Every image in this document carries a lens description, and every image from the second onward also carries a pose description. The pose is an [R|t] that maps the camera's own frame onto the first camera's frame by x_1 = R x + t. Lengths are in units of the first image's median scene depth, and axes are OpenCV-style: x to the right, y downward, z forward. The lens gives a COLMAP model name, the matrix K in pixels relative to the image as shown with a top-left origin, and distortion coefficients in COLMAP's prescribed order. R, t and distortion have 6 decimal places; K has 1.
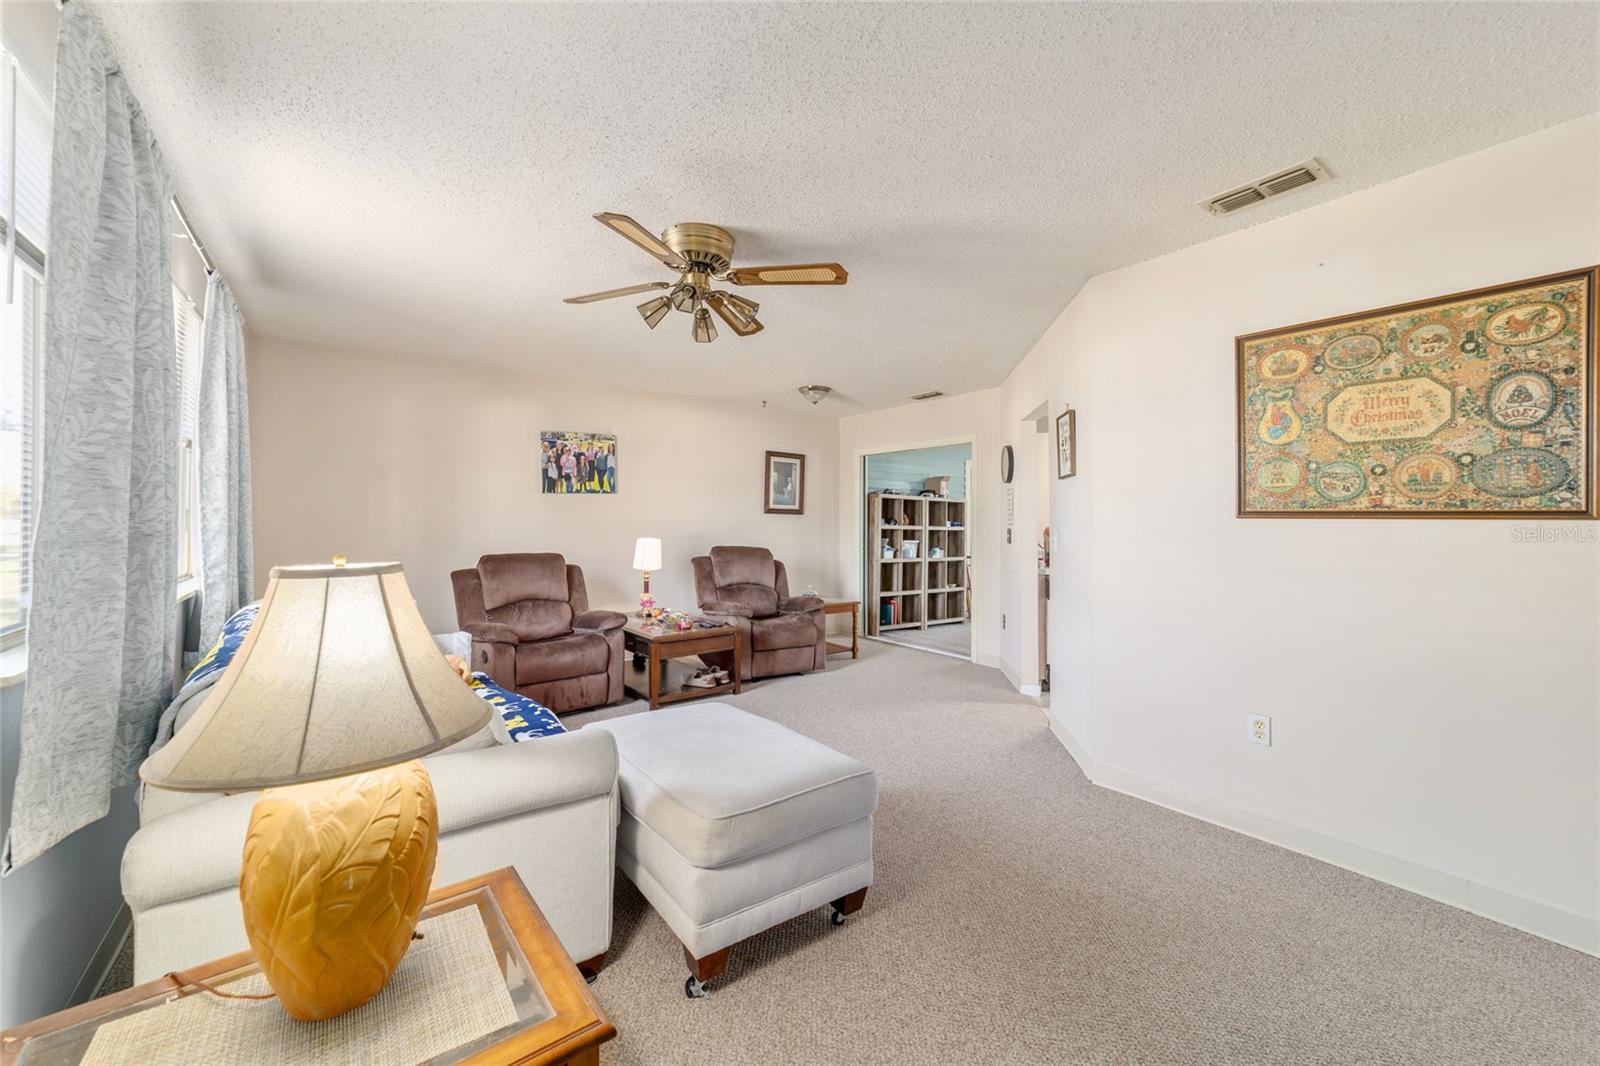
lens RADIAL K [[615.2, 0, 798.2], [0, 615.2, 513.8], [0, 0, 1]] dist [-0.011978, 0.004375]
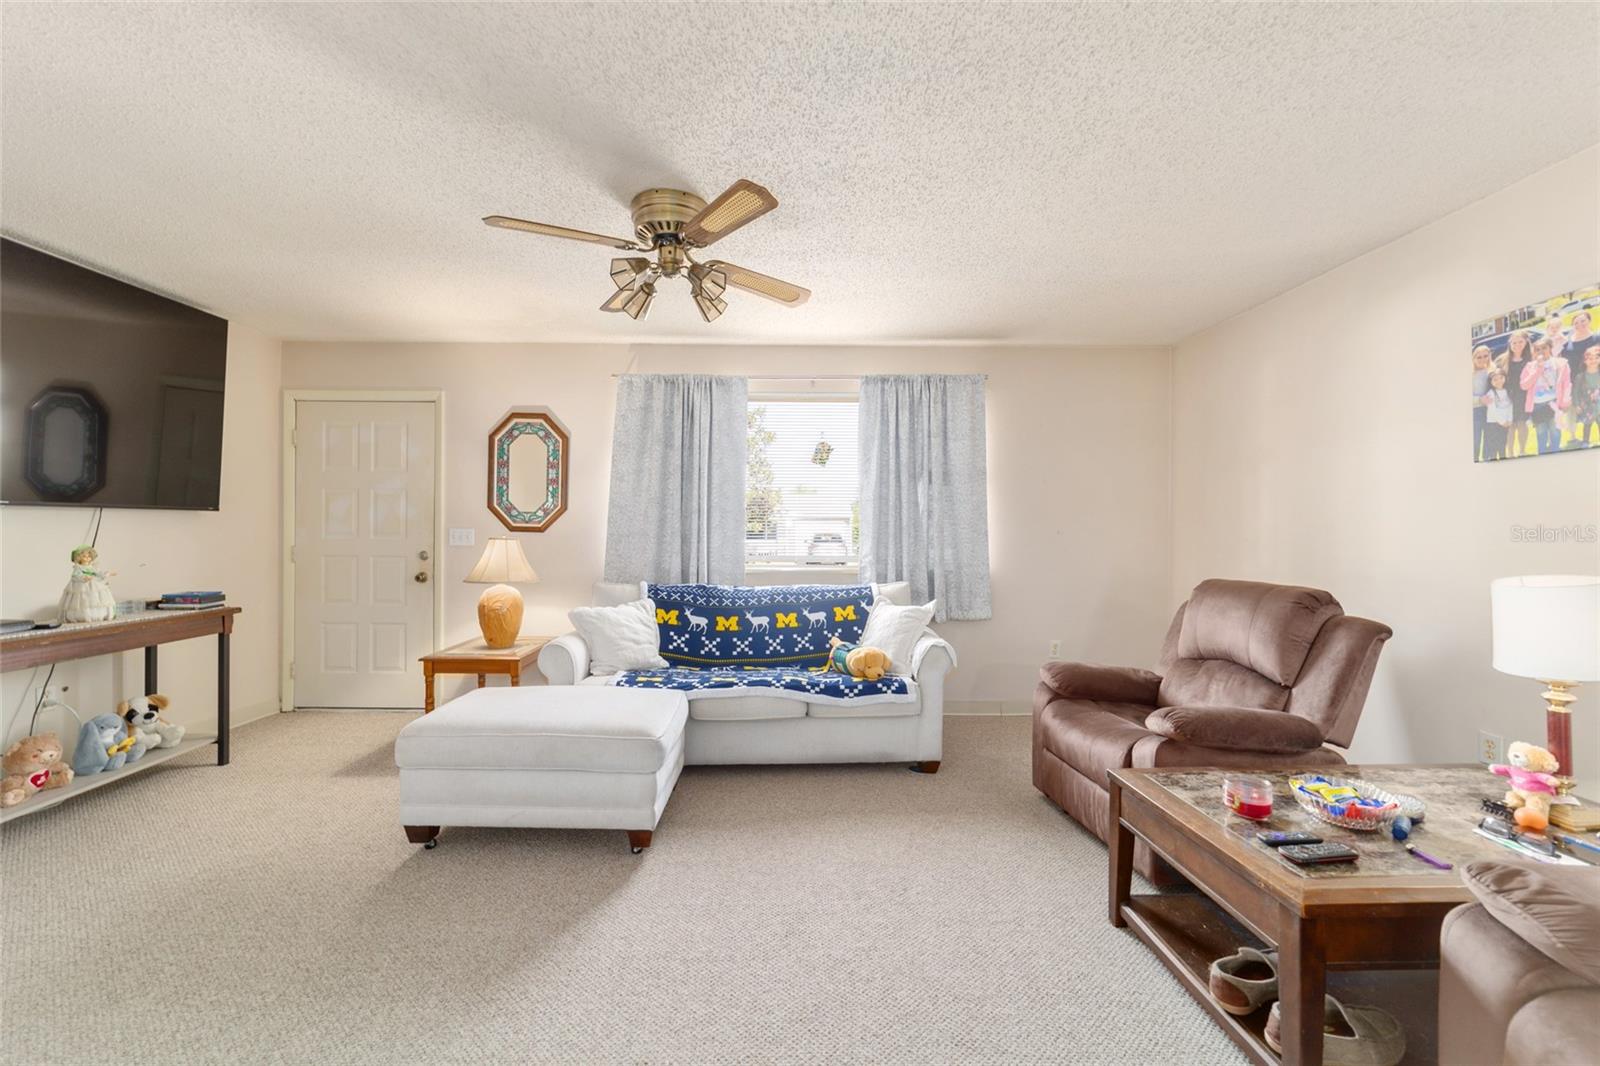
lens RADIAL K [[615.2, 0, 788.3], [0, 615.2, 539.4], [0, 0, 1]] dist [-0.011978, 0.004375]
pose [[-0.589706, -0.000236, -0.807618, 0.236702], [0.004354, 0.999984, -0.003472, 0.021051], [0.807606, -0.005564, -0.589696, 0.863397]]
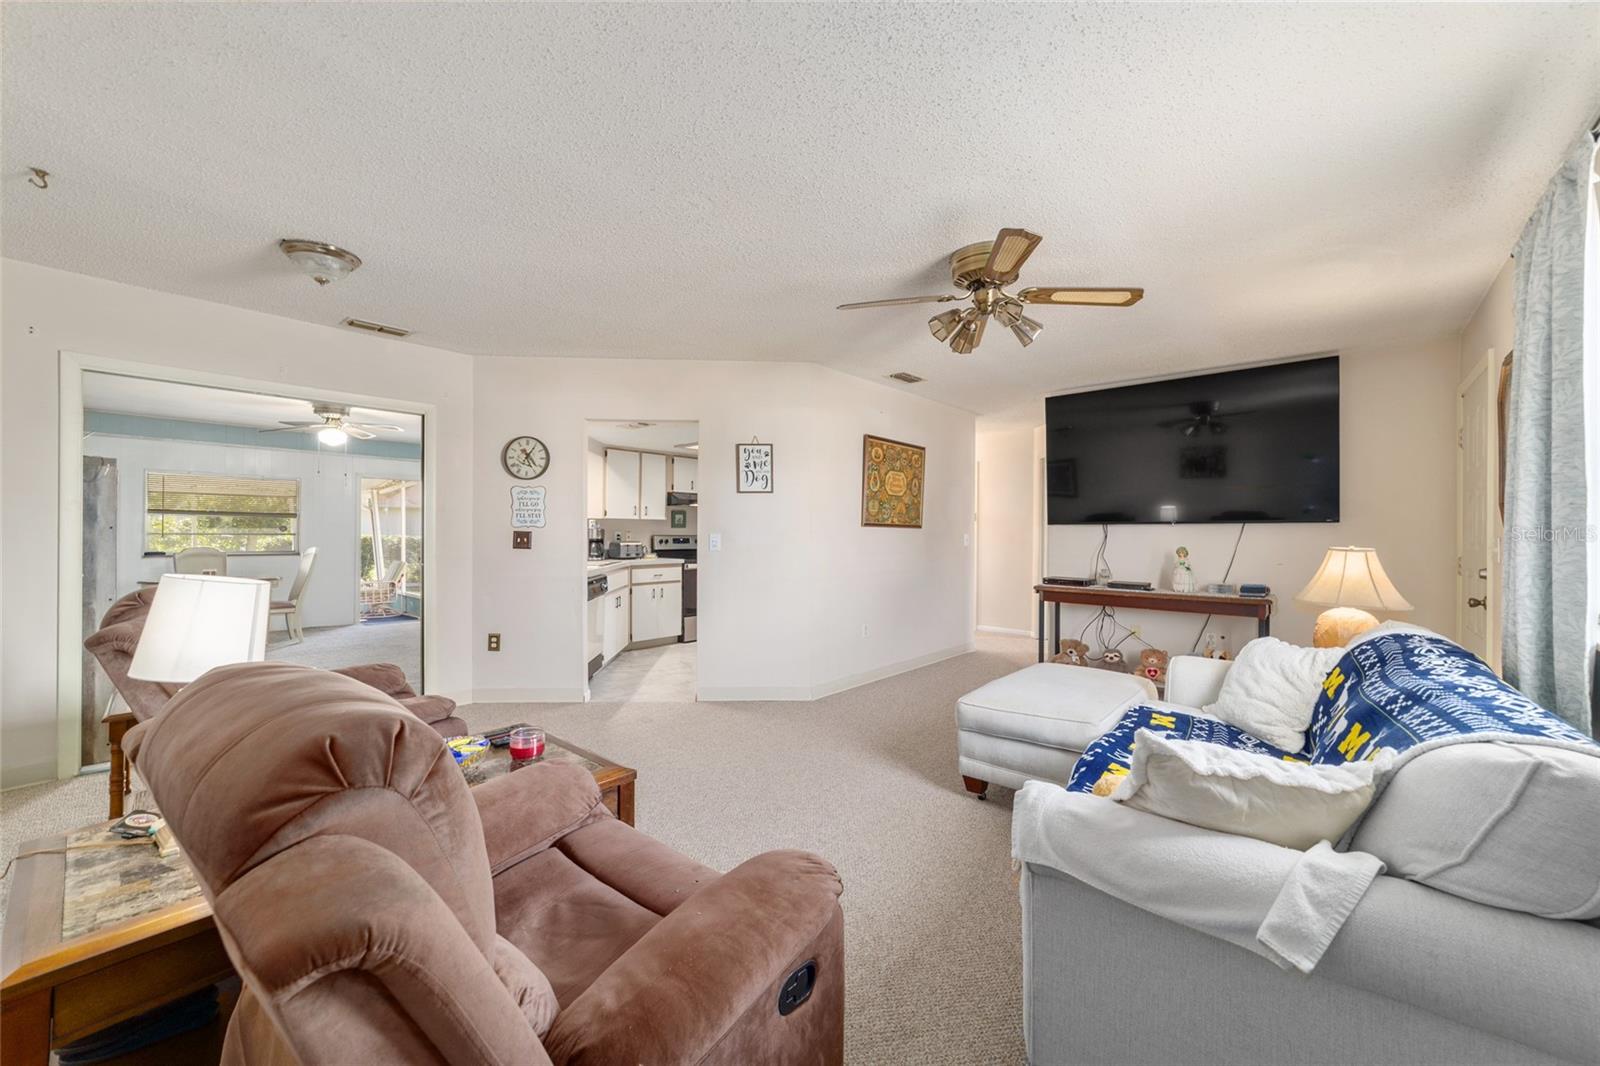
lens RADIAL K [[615.2, 0, 796.2], [0, 615.2, 533.2], [0, 0, 1]] dist [-0.011978, 0.004375]
pose [[-0.183742, -0.010418, 0.982919, -0.581242], [-0.025870, 0.999649, 0.005760, 0.011232], [-0.982634, -0.024370, -0.183947, 0.775078]]
